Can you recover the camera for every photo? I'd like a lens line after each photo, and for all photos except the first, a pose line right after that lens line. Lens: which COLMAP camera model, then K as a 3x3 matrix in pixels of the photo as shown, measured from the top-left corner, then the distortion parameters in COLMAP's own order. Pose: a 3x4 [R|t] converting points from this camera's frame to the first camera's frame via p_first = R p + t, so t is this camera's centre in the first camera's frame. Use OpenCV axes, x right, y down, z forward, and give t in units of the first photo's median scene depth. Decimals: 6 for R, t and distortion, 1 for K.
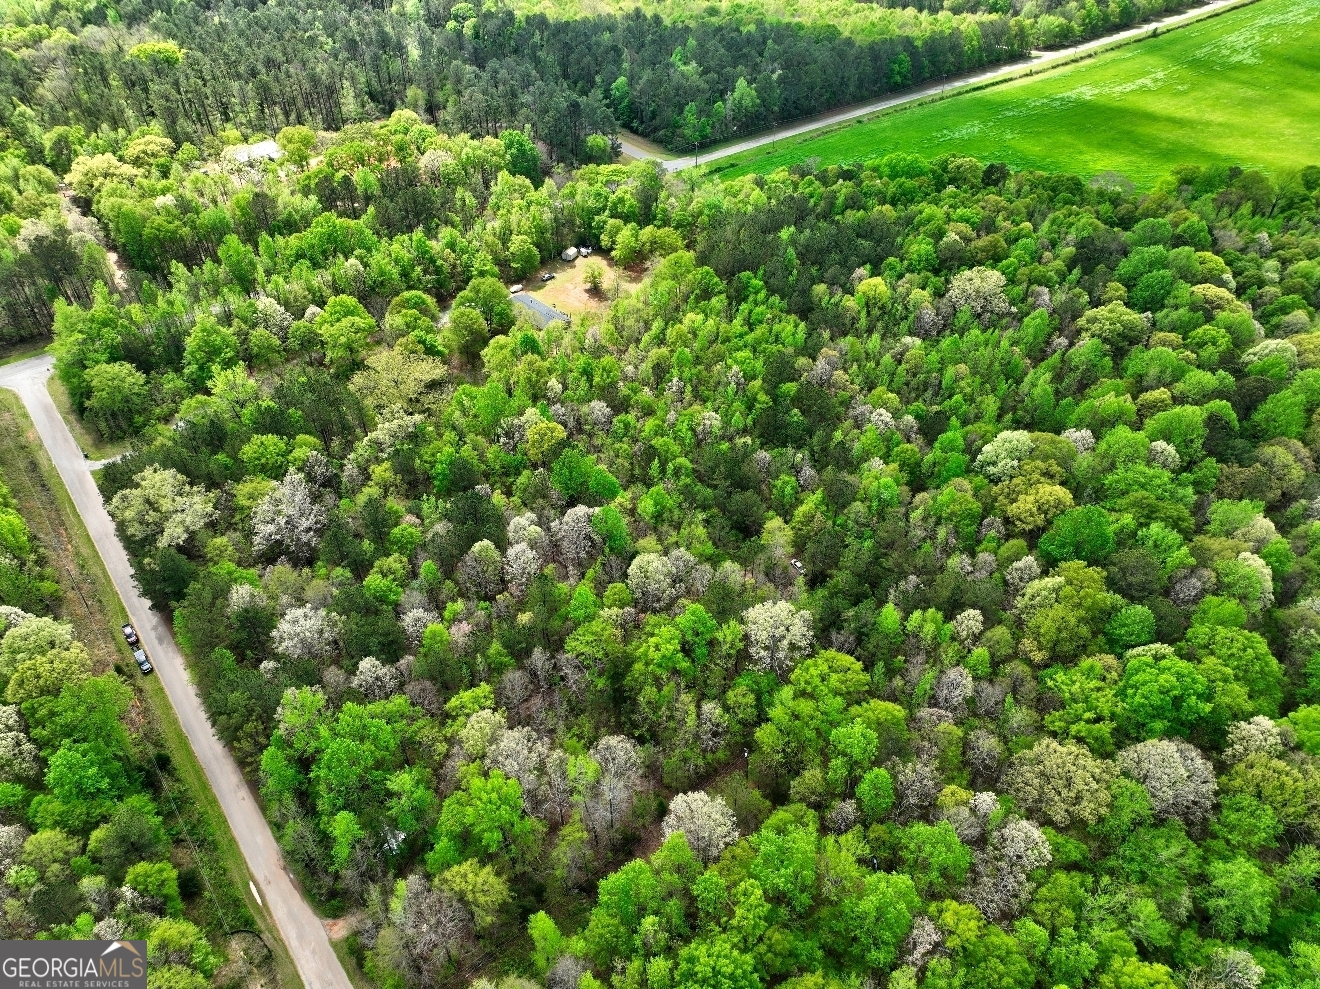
lens RADIAL K [[937.2, 0, 662.4], [0, 937.2, 484.8], [0, 0, 1]] dist [-0.001989, 0.017820]
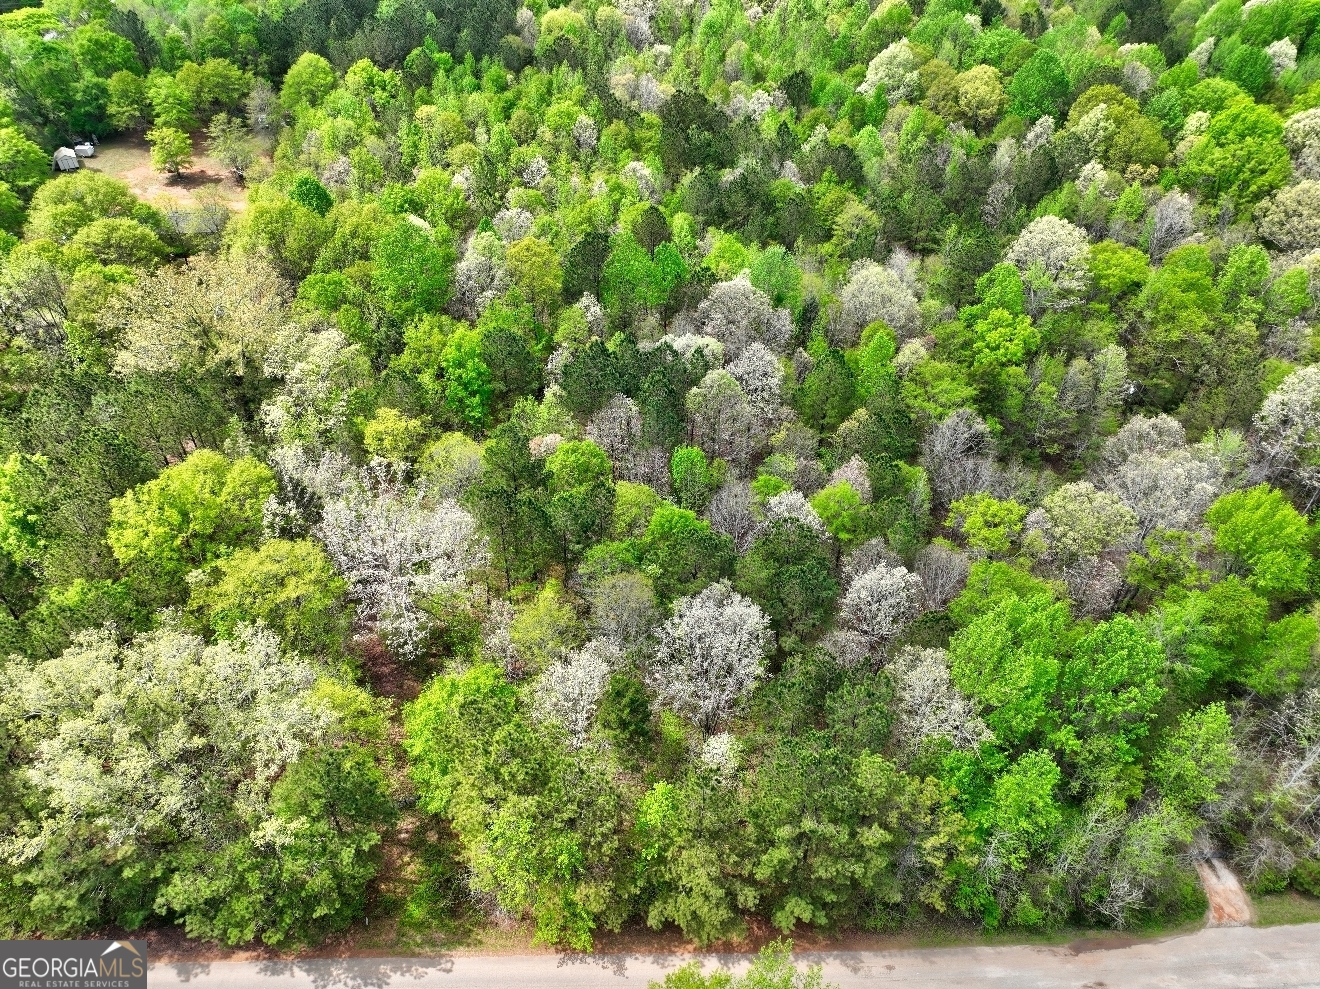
lens RADIAL K [[937.2, 0, 658.6], [0, 937.2, 495.4], [0, 0, 1]] dist [-0.001989, 0.017820]
pose [[0.569793, -0.536096, 0.622846, -0.540592], [0.517236, 0.822913, 0.235119, -0.027974], [-0.638595, 0.188189, 0.746178, 0.529785]]
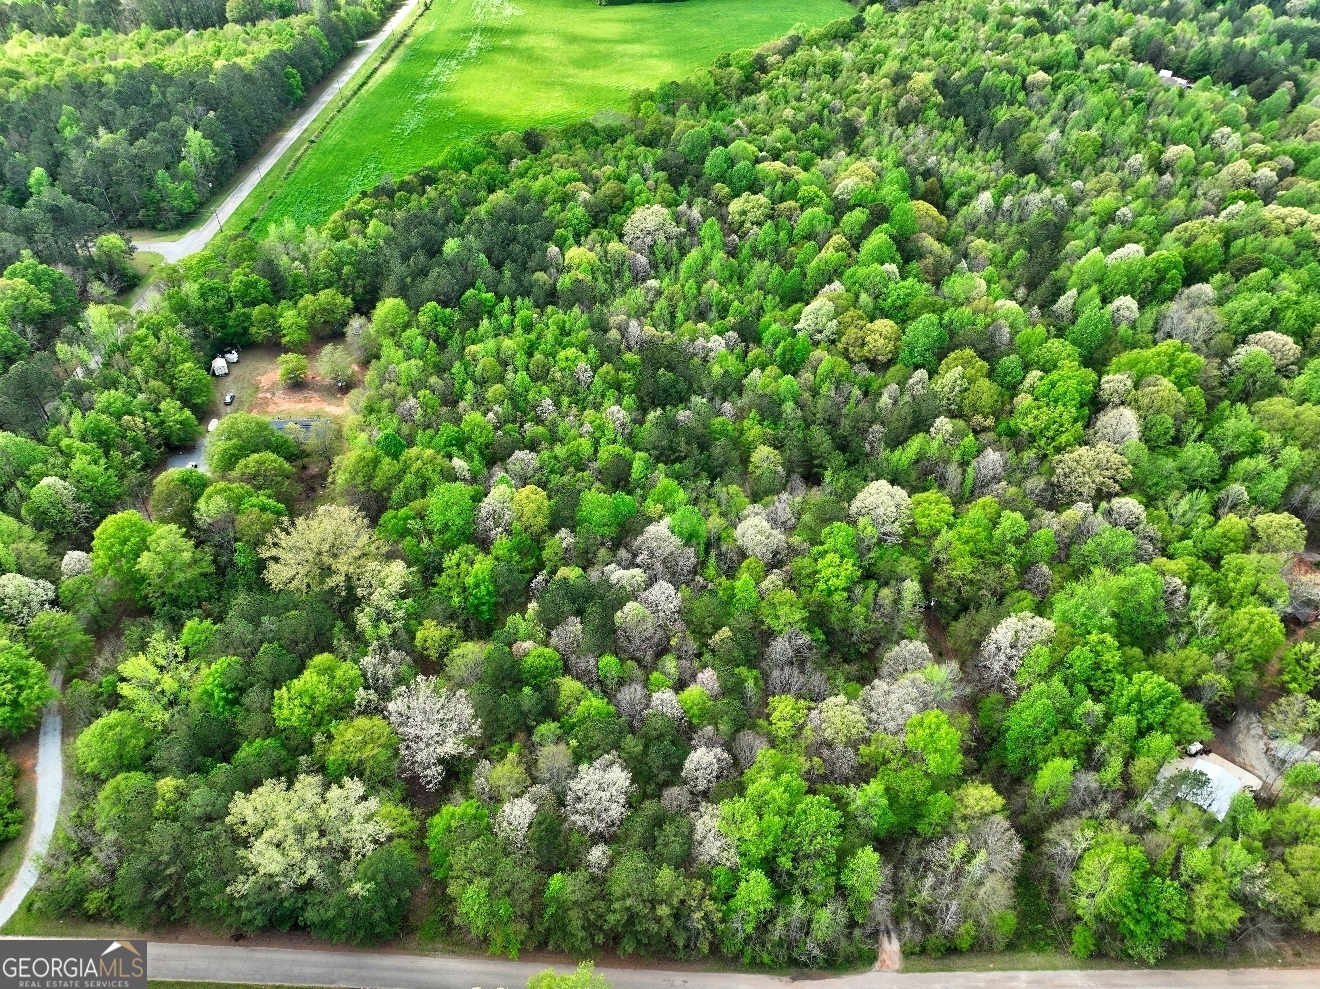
lens RADIAL K [[937.2, 0, 658.0], [0, 937.2, 496.8], [0, 0, 1]] dist [-0.001989, 0.017820]
pose [[0.628610, -0.501474, 0.594452, -0.595029], [0.493545, 0.847942, 0.193410, -0.174559], [-0.601051, 0.171809, 0.780525, 0.207878]]
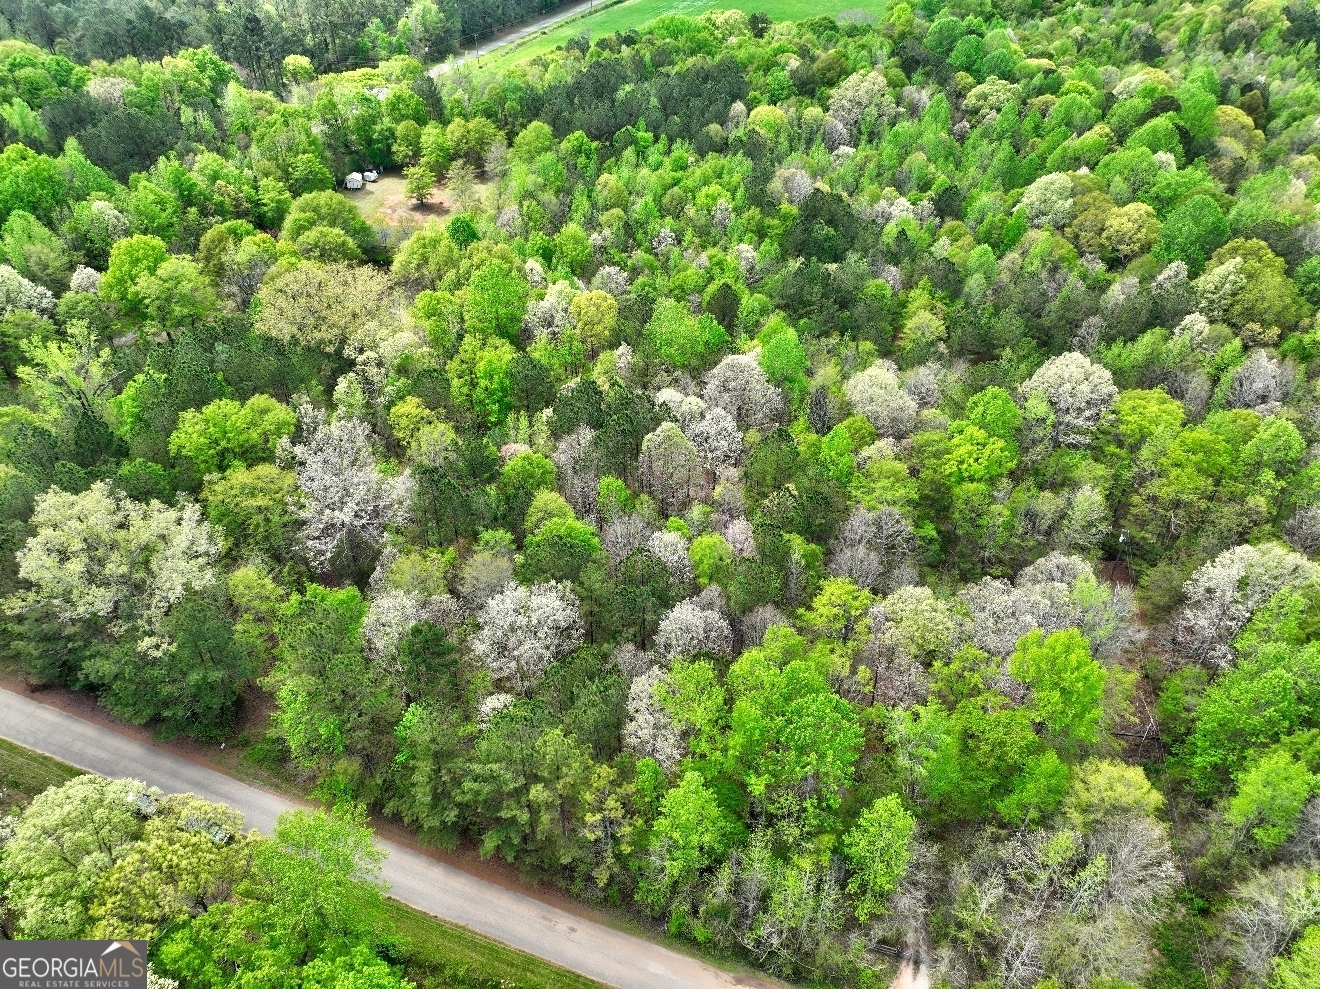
lens RADIAL K [[937.2, 0, 657.4], [0, 937.2, 493.1], [0, 0, 1]] dist [-0.001989, 0.017820]
pose [[0.841634, -0.324459, 0.431716, -0.444513], [0.342511, 0.938753, 0.037798, 0.069960], [-0.417538, 0.116055, 0.901218, 0.350387]]
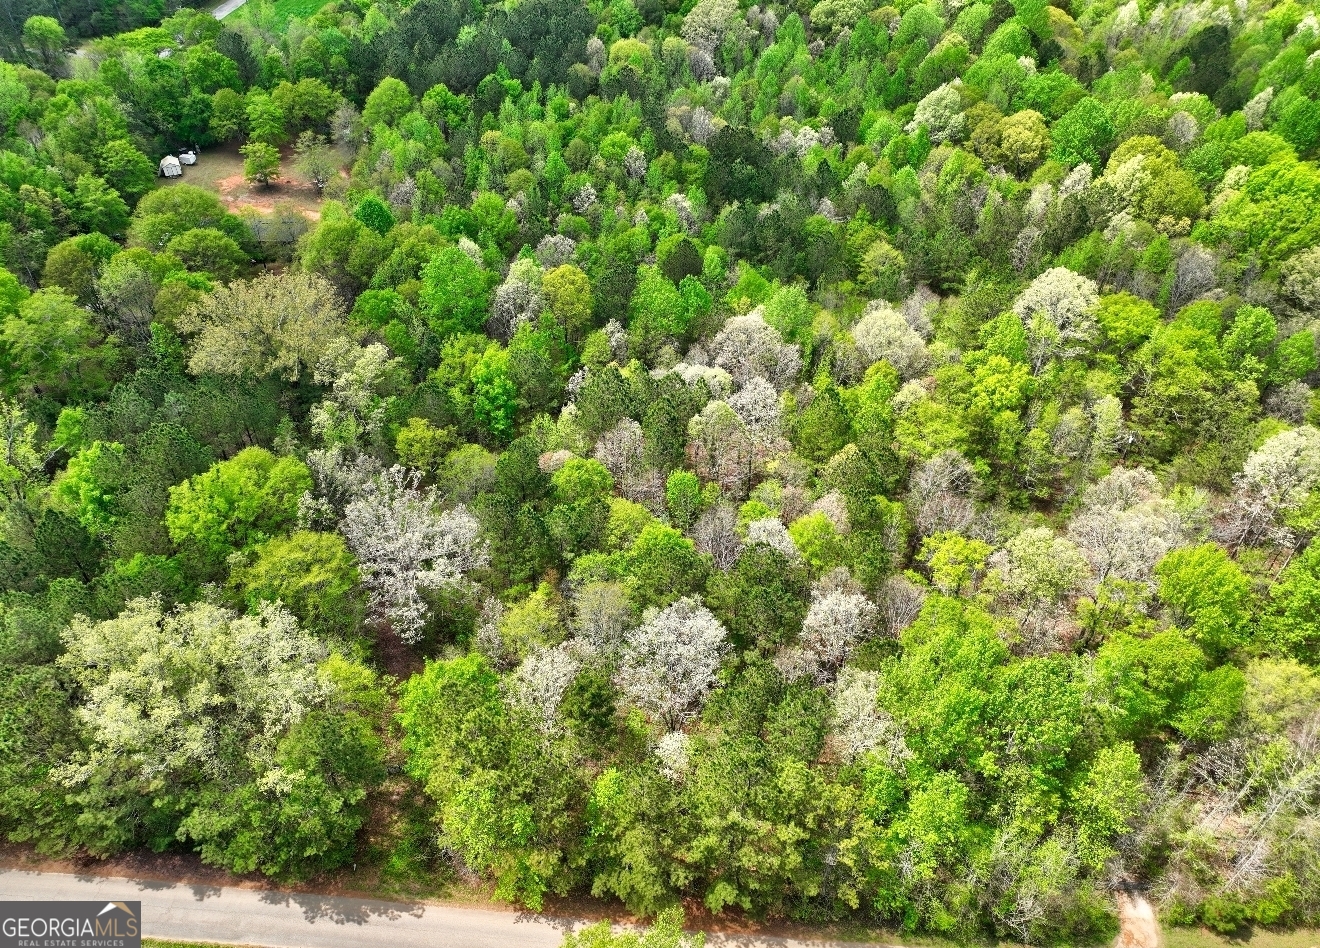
lens RADIAL K [[938.6, 0, 657.9], [0, 938.6, 492.8], [0, 0, 1]] dist [-0.002398, 0.017051]
pose [[0.651020, -0.493079, 0.577101, -0.538896], [0.477233, 0.857105, 0.193957, -0.025758], [-0.590273, 0.149141, 0.793306, 0.464823]]
